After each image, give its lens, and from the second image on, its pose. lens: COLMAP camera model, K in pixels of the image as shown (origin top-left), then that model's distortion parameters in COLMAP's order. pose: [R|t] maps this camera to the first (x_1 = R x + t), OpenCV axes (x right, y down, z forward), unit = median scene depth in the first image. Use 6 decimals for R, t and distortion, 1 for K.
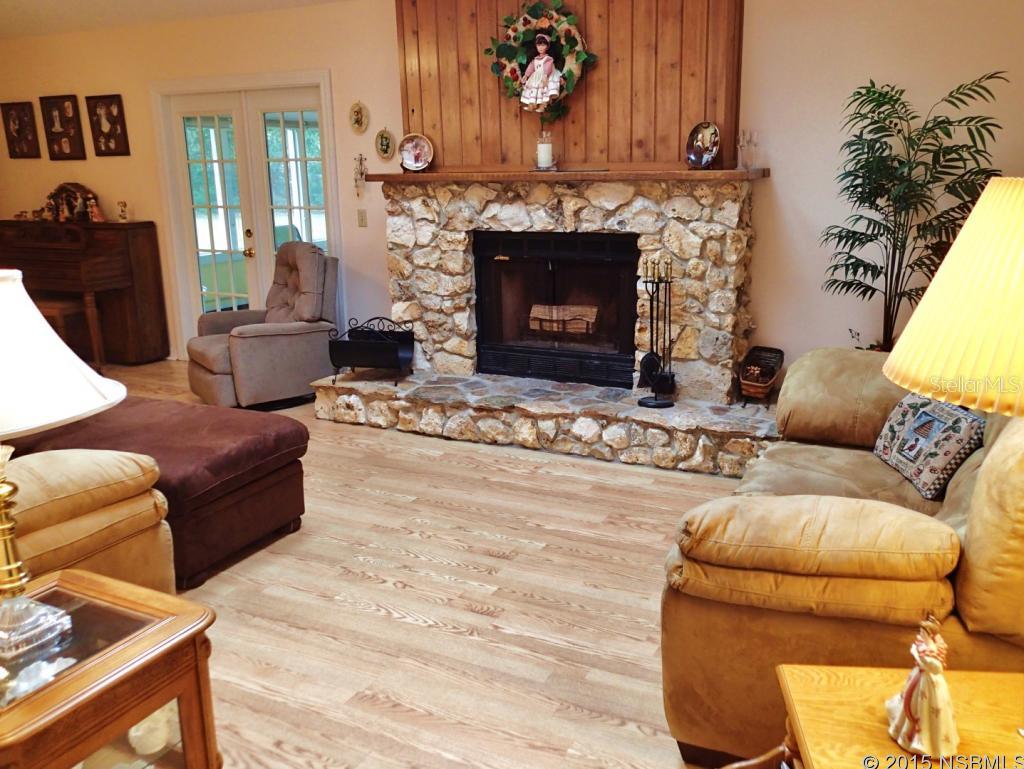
lens RADIAL K [[839.4, 0, 512.0], [0, 839.4, 384.5], [0, 0, 1]] dist [0.023512, -0.004166]
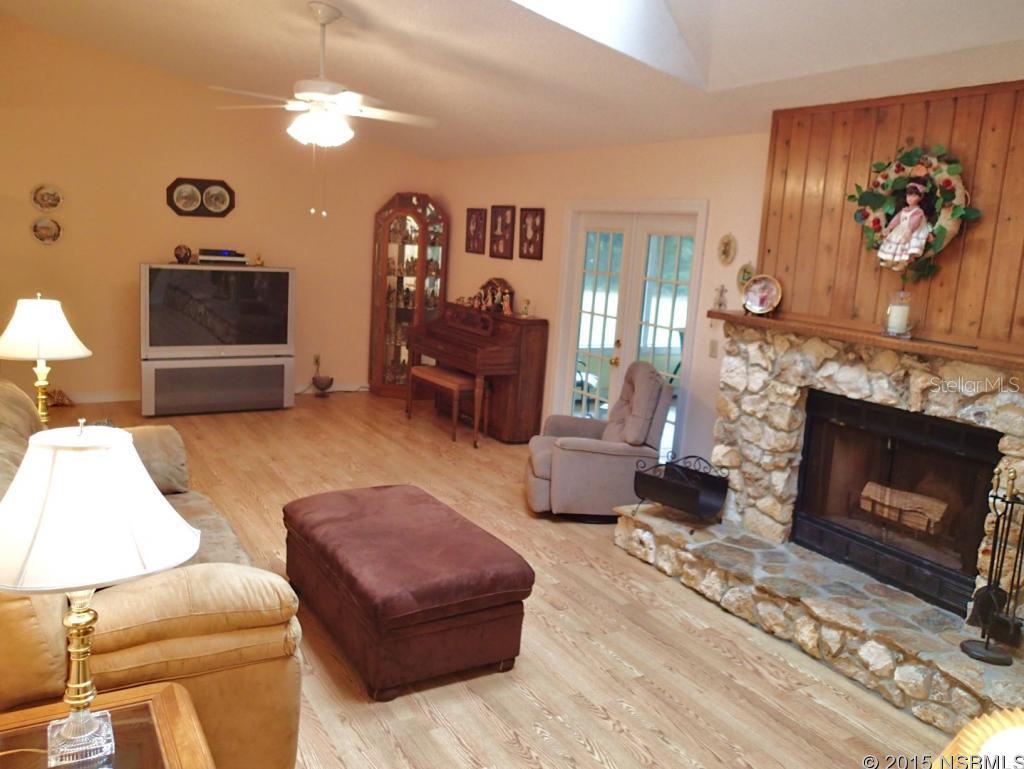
lens RADIAL K [[815.4, 0, 512.0], [0, 815.4, 384.5], [0, 0, 1]] dist [0.012172, 0.000880]
pose [[0.842528, 0.165367, -0.512640, 0.142892], [-0.211747, 0.976770, -0.032922, -0.096225], [0.495287, 0.136288, 0.857972, 0.104622]]
